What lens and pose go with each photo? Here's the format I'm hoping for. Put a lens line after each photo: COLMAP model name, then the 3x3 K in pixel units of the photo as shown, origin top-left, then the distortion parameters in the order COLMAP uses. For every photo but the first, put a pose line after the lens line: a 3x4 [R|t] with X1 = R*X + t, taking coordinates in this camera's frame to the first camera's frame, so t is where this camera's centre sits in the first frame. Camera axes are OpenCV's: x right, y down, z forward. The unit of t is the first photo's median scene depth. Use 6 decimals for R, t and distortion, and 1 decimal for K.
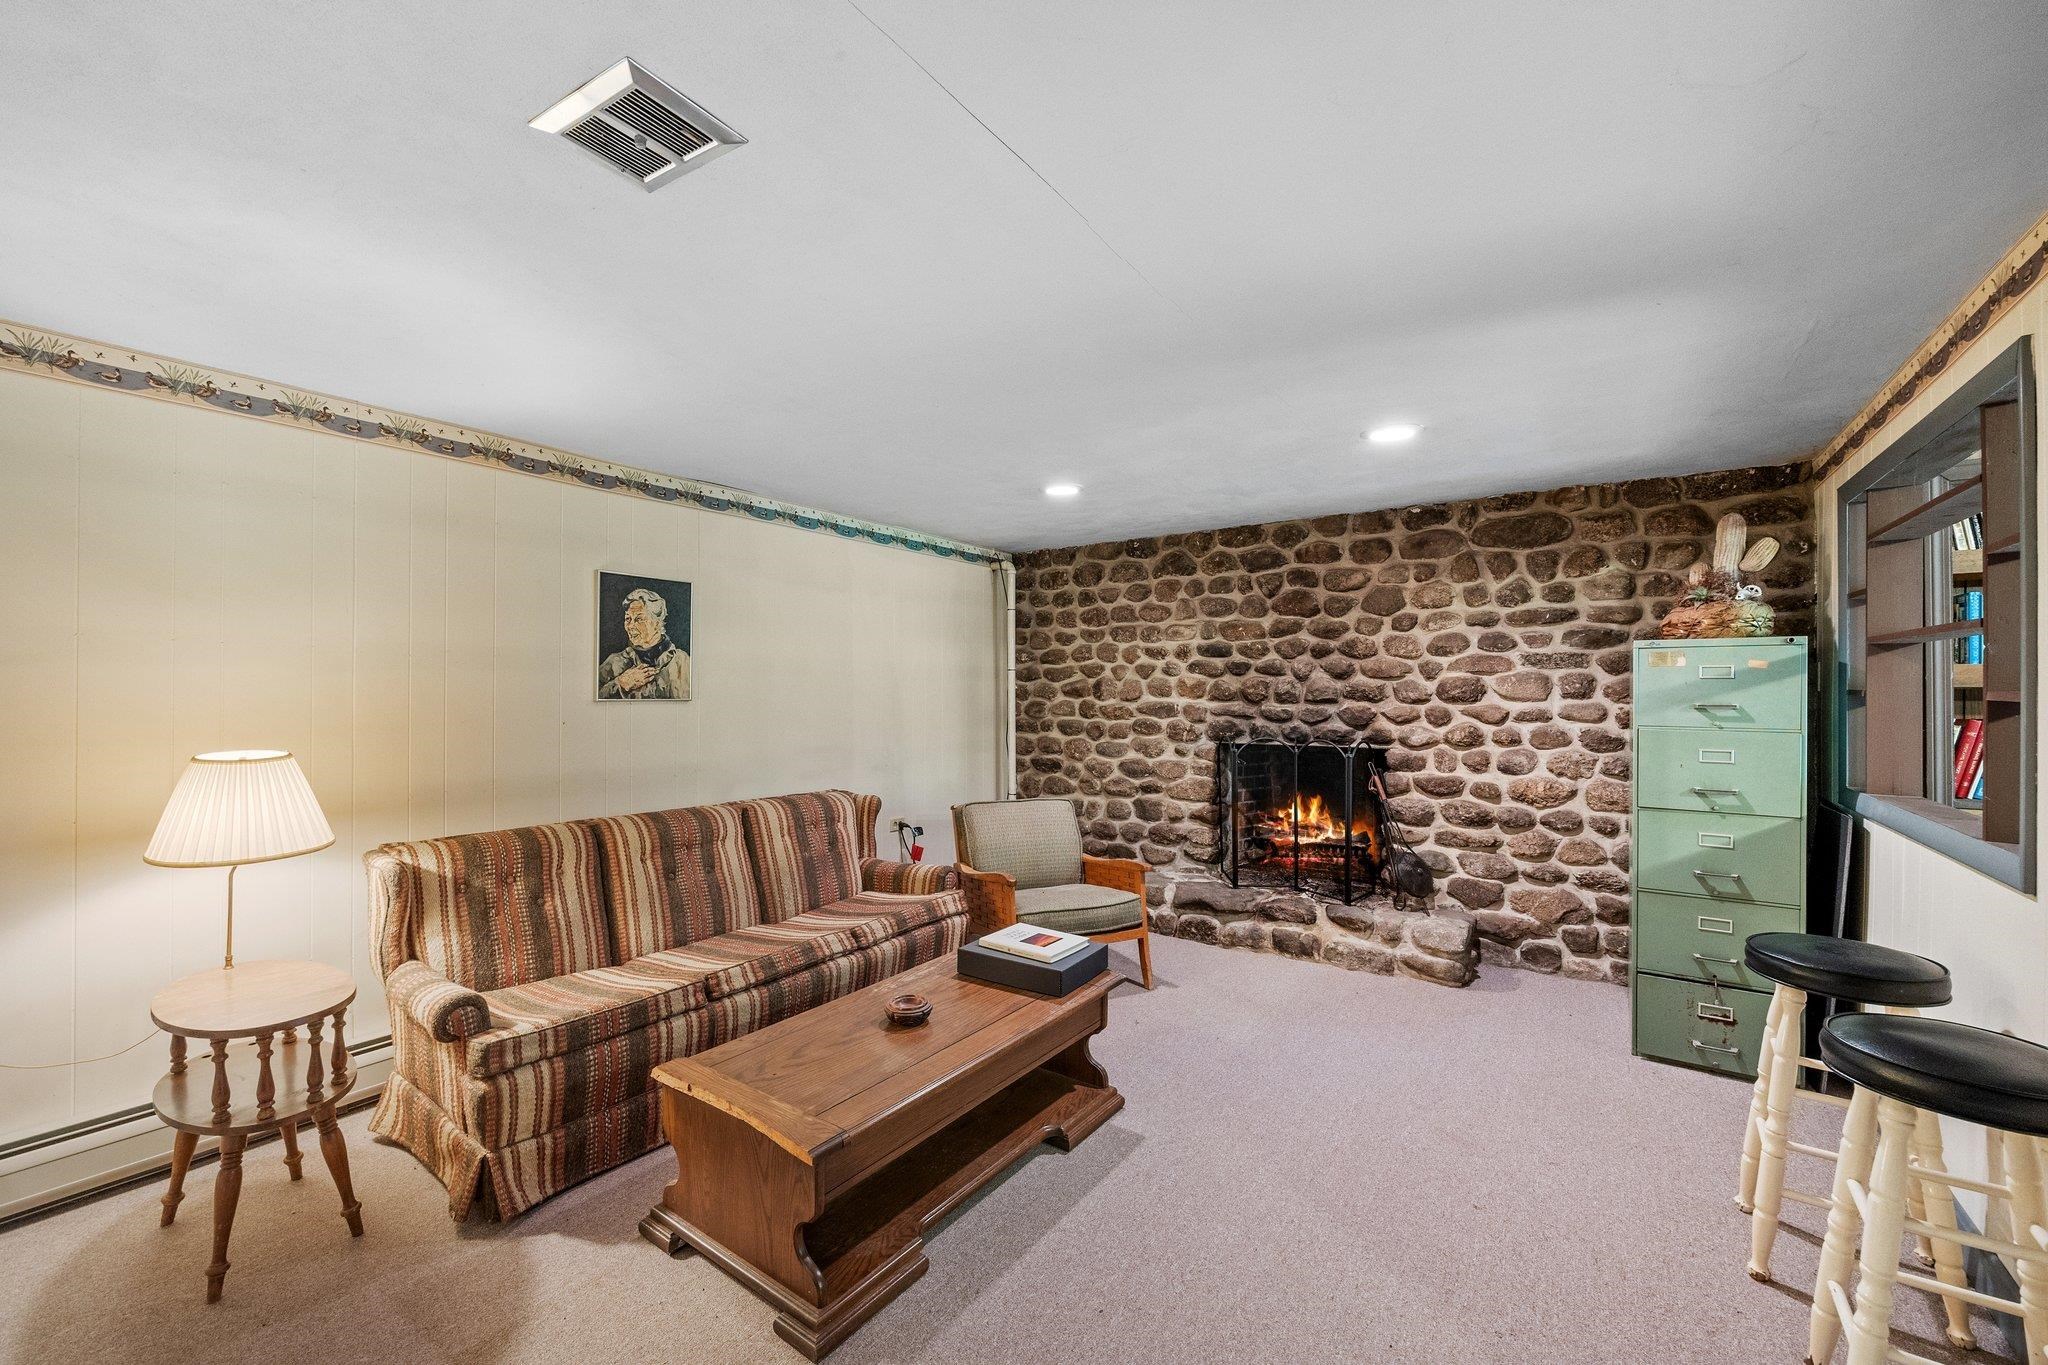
lens RADIAL K [[826.4, 0, 1026.5], [0, 826.4, 688.2], [0, 0, 1]] dist [0.000008, 0.000516]
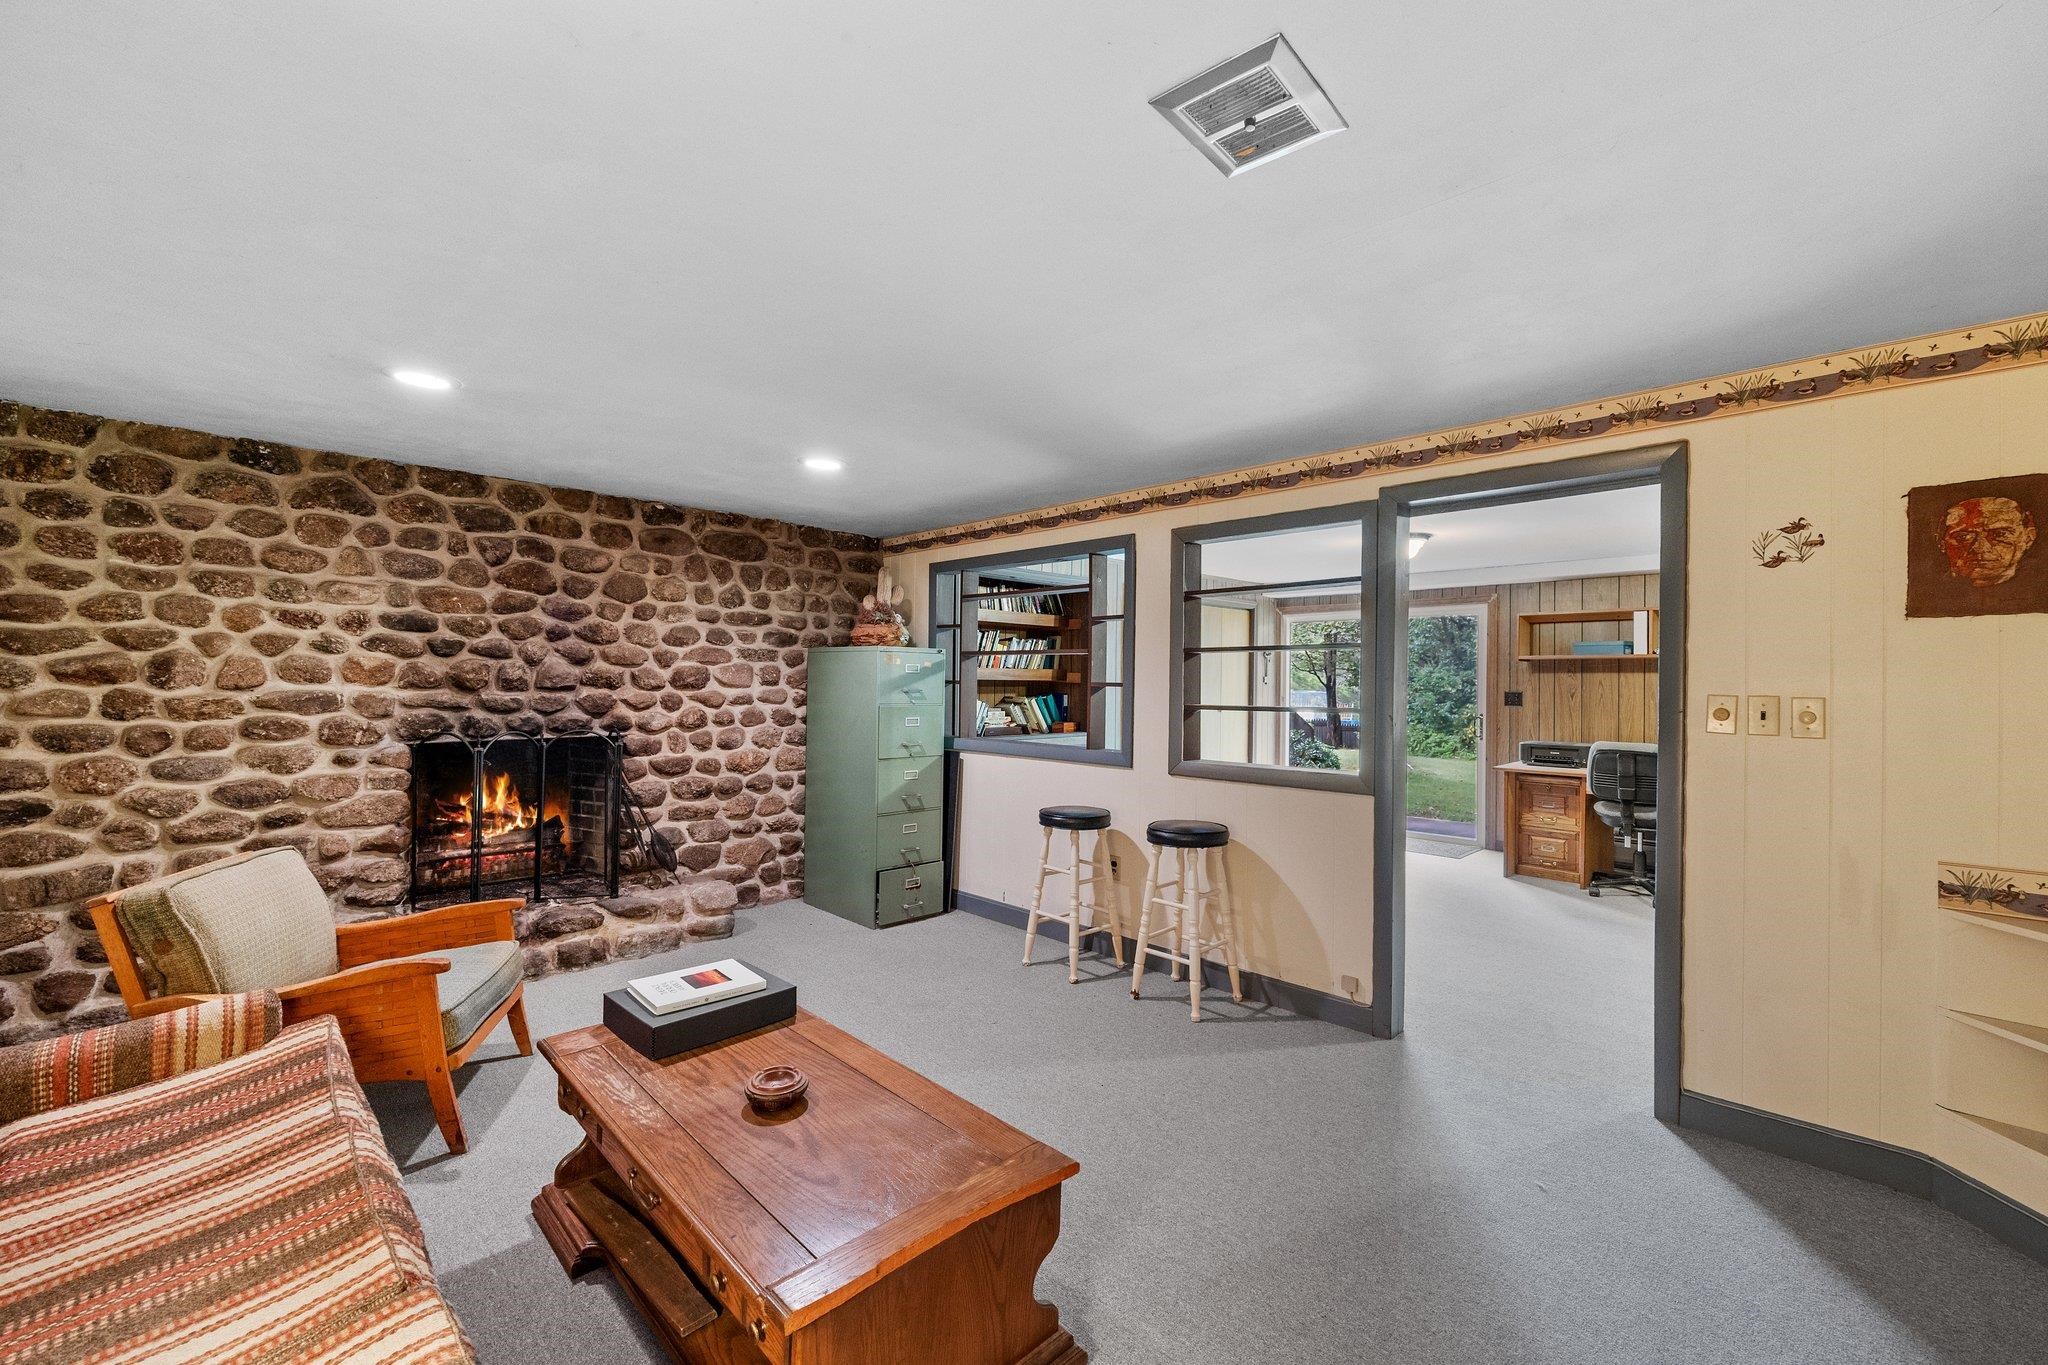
lens RADIAL K [[826.4, 0, 1025.5], [0, 826.4, 675.4], [0, 0, 1]] dist [0.000008, 0.000516]
pose [[0.184121, 0.009626, 0.982856, -0.453792], [-0.013479, 0.999883, -0.007267, 0.000939], [-0.982811, -0.011910, 0.184229, 0.328001]]
